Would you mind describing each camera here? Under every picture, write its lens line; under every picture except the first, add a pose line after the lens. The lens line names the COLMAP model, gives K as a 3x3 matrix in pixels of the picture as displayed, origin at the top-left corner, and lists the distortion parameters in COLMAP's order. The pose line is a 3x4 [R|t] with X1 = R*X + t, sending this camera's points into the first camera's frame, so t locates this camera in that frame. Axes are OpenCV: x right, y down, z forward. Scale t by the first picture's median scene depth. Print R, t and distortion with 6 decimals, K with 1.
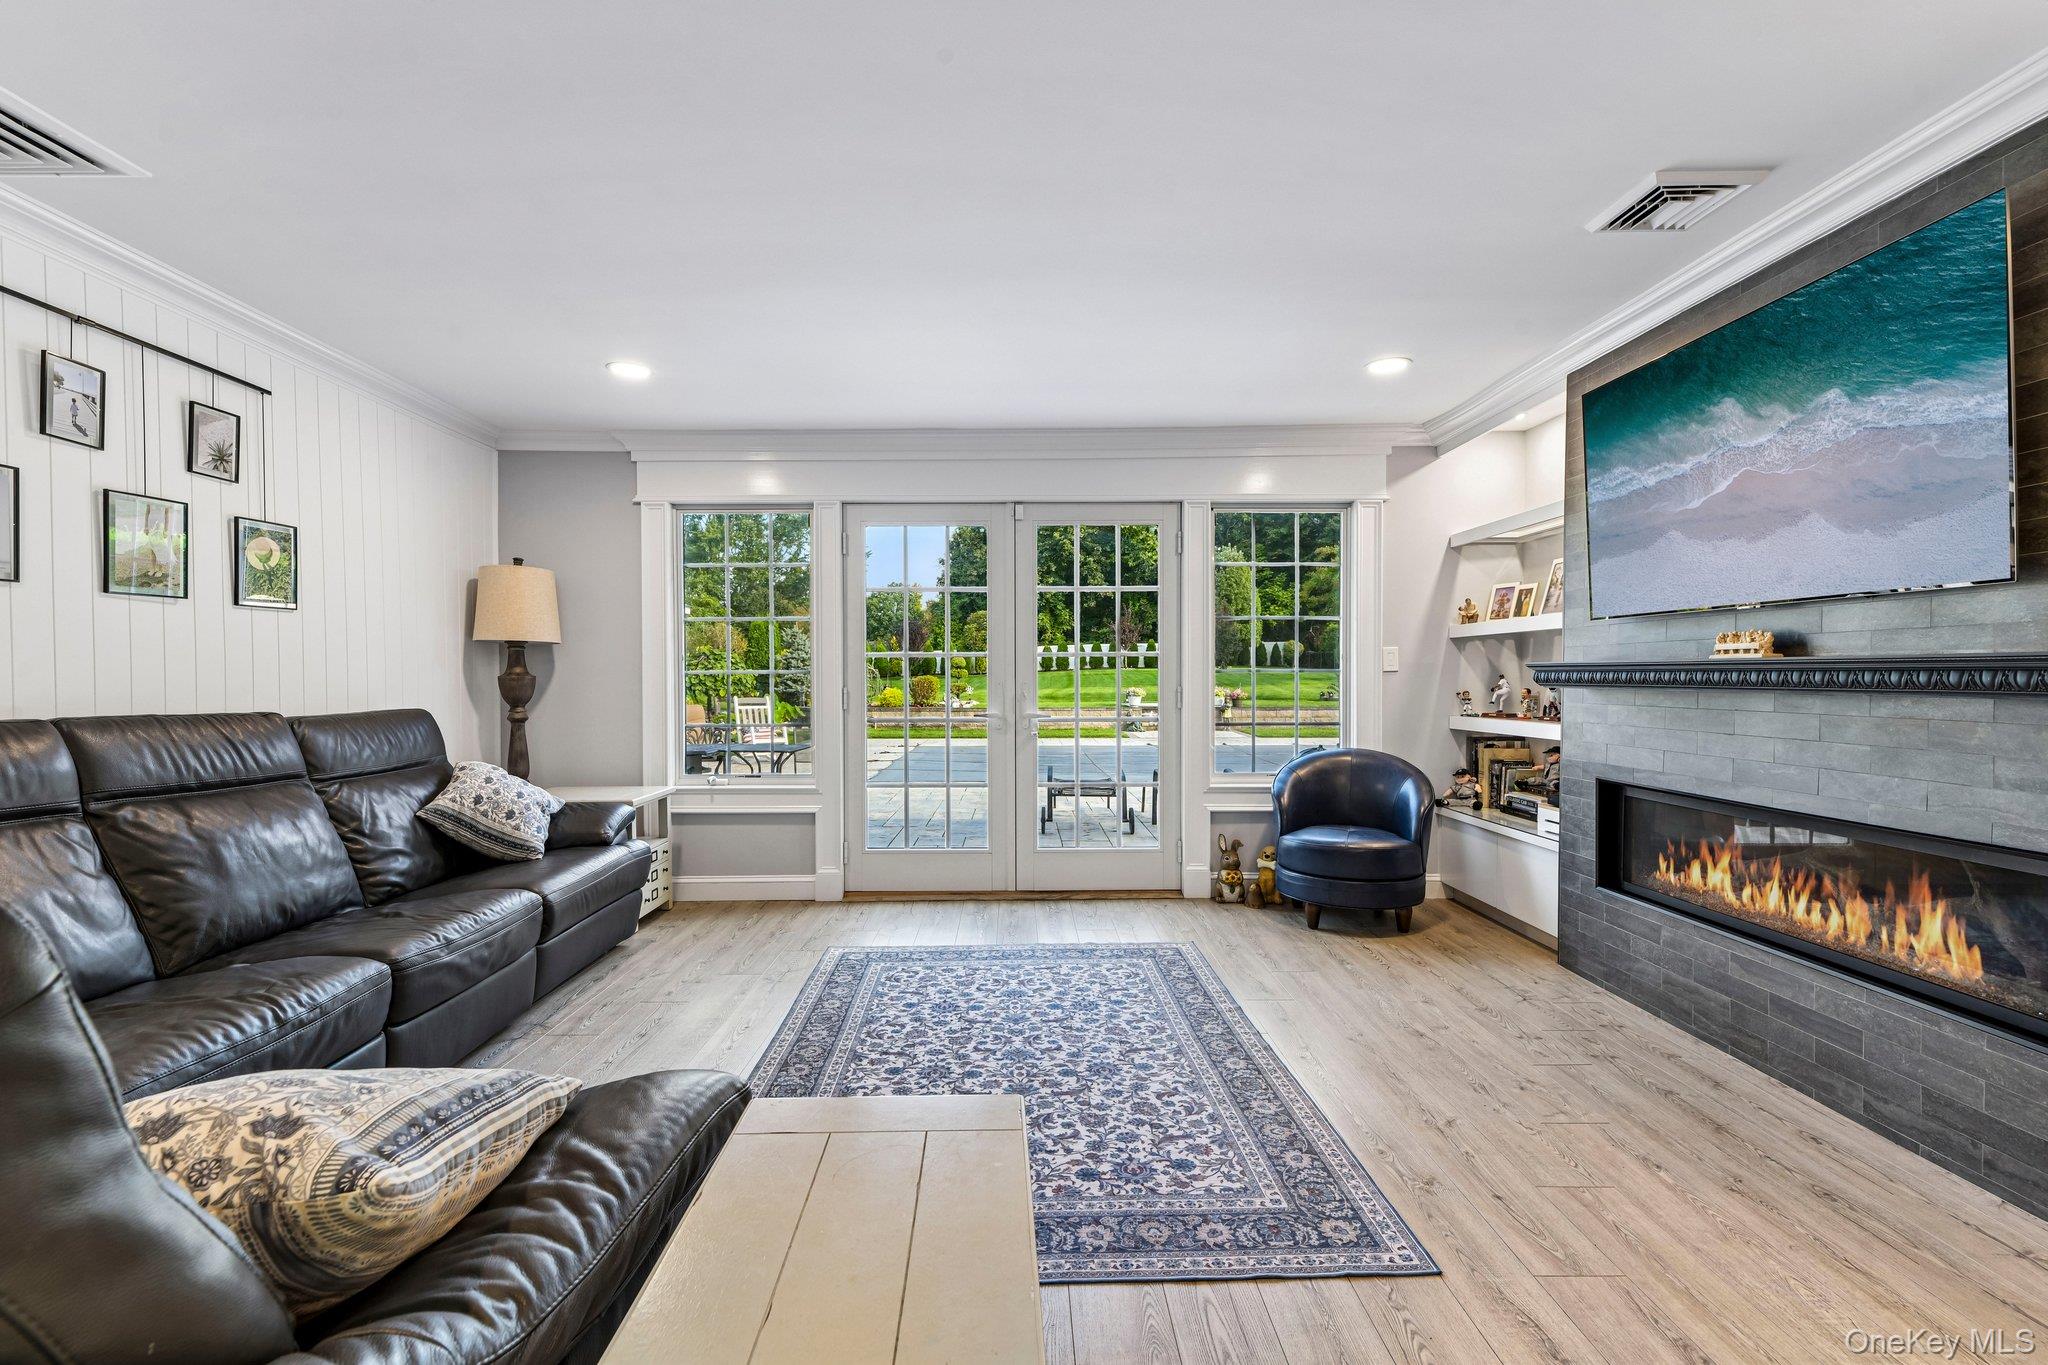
lens RADIAL K [[920.8, 0, 1032.8], [0, 920.8, 680.6], [0, 0, 1]] dist [0.004772, -0.002661]
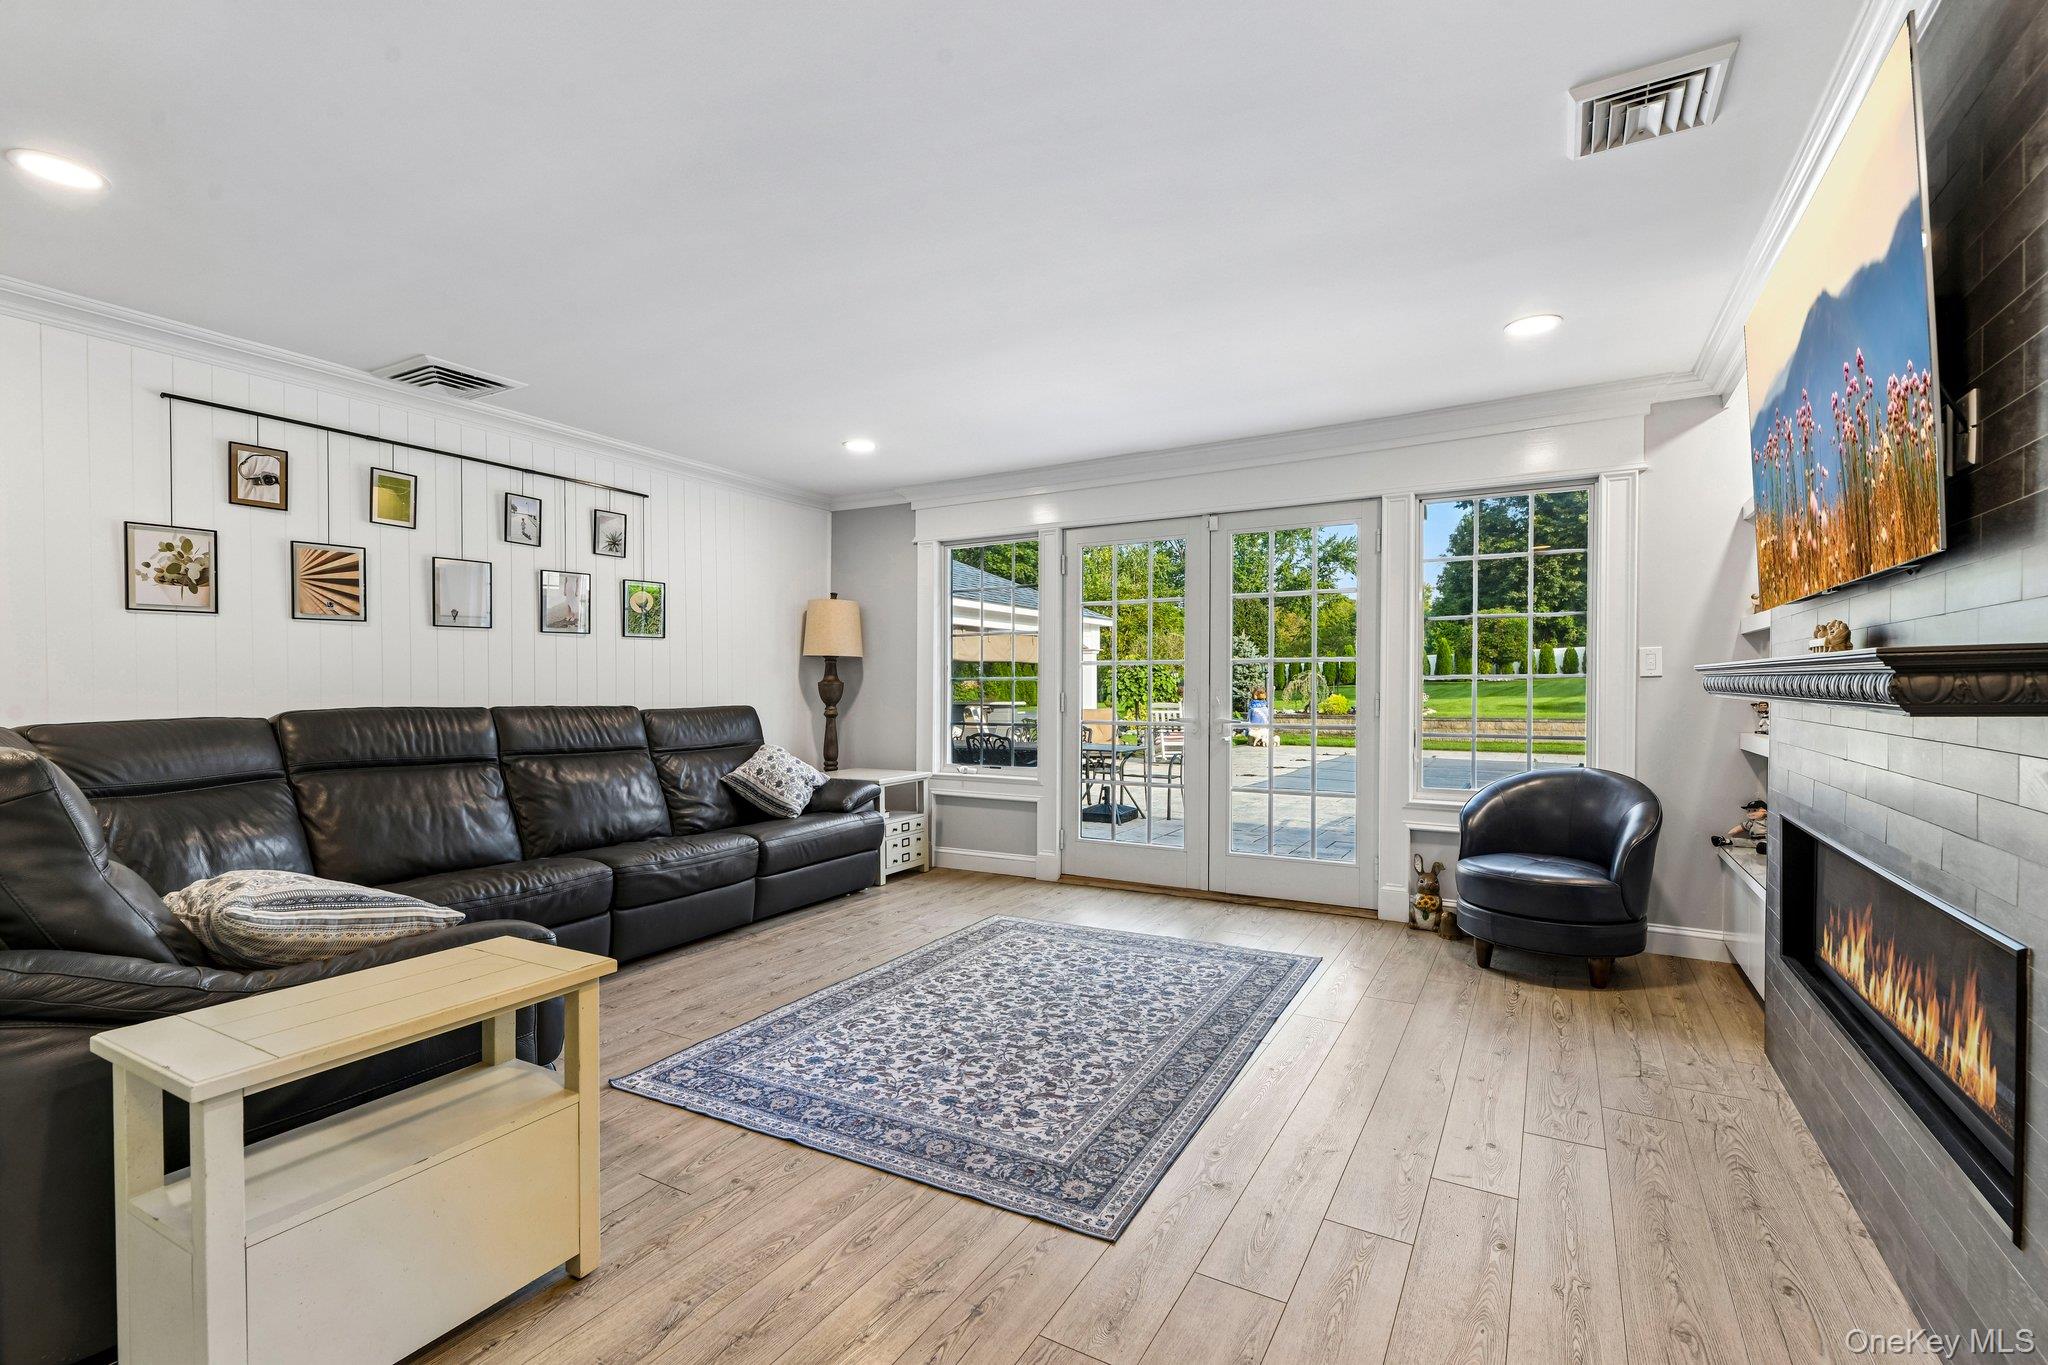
lens RADIAL K [[920.8, 0, 1032.1], [0, 920.8, 683.5], [0, 0, 1]] dist [0.004772, -0.002661]
pose [[0.861427, 0.000565, -0.507881, 0.509478], [-0.002532, 0.999992, -0.003183, -0.000252], [0.507875, 0.004028, 0.861421, 0.016923]]
